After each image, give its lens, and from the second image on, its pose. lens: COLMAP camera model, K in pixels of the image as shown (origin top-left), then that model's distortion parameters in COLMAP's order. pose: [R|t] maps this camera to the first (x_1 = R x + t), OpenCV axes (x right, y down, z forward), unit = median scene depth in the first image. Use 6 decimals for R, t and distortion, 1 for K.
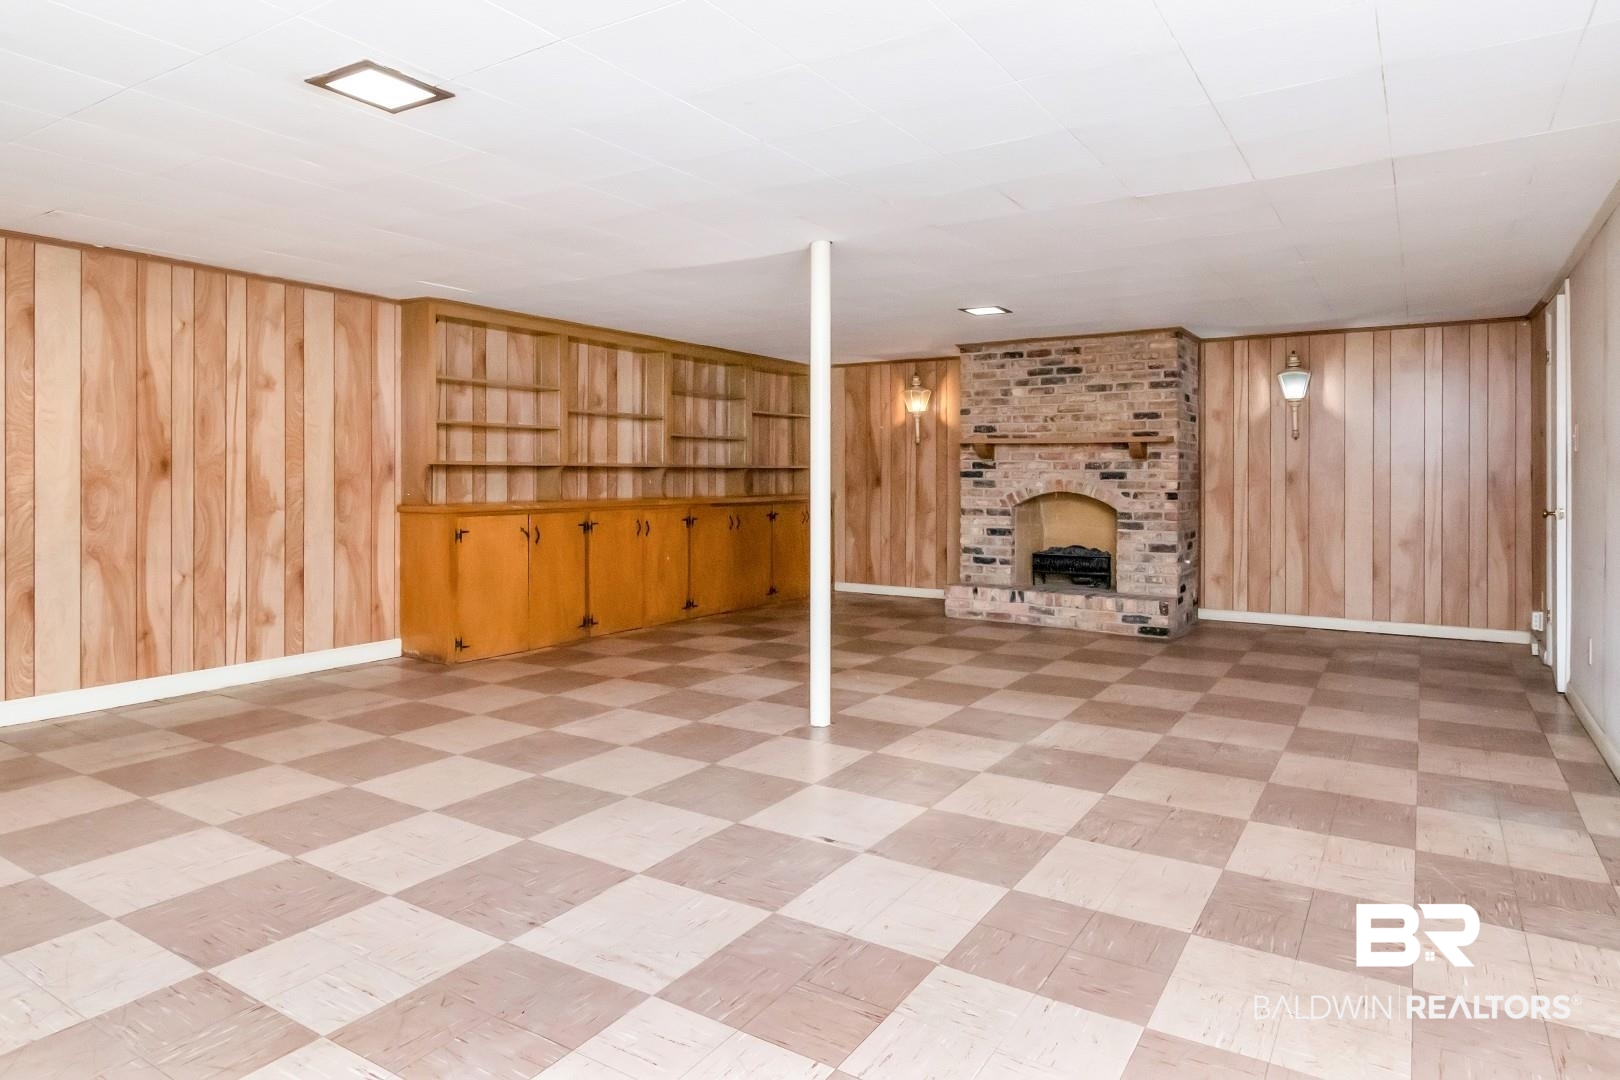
lens RADIAL K [[969.6, 0, 810.1], [0, 969.6, 450.6], [0, 0, 1]] dist [-0.004108, -0.000327]
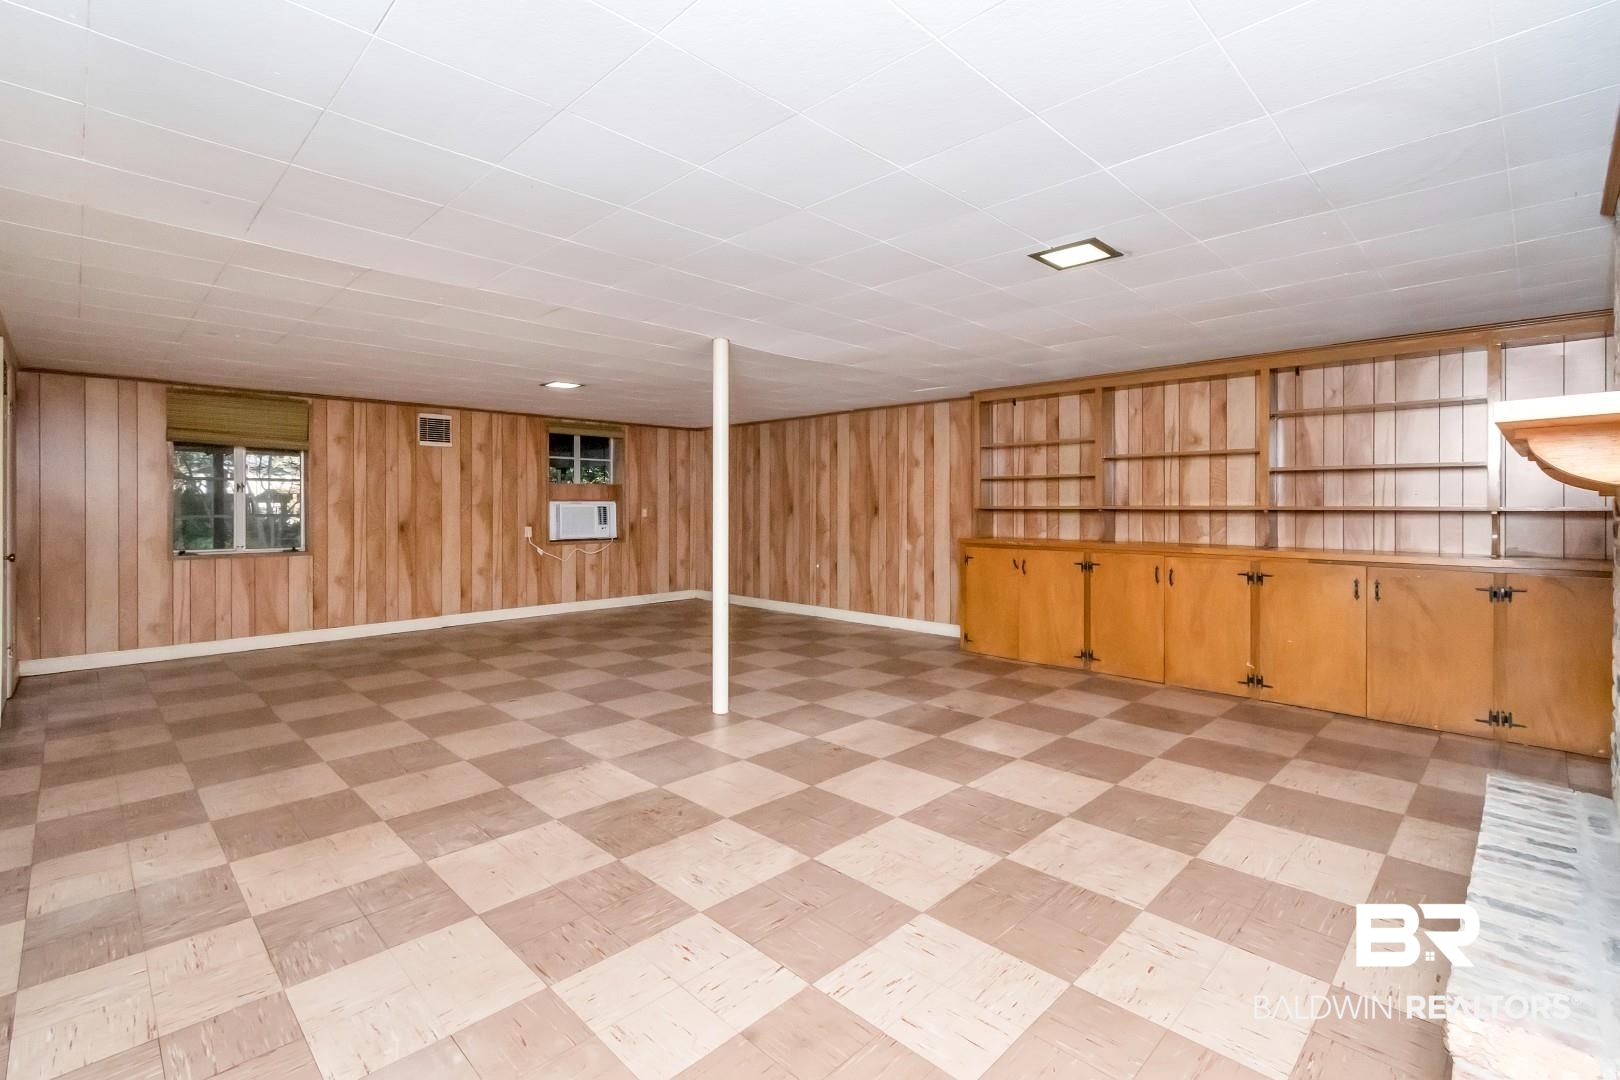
lens RADIAL K [[733.6, 0, 816.6], [0, 733.6, 523.9], [0, 0, 1]] dist [0.000856, 0.000097]
pose [[-0.207630, -0.004156, -0.978199, 0.727490], [0.001303, 0.999989, -0.004525, 0.043170], [0.978207, -0.002214, -0.207622, 1.023254]]
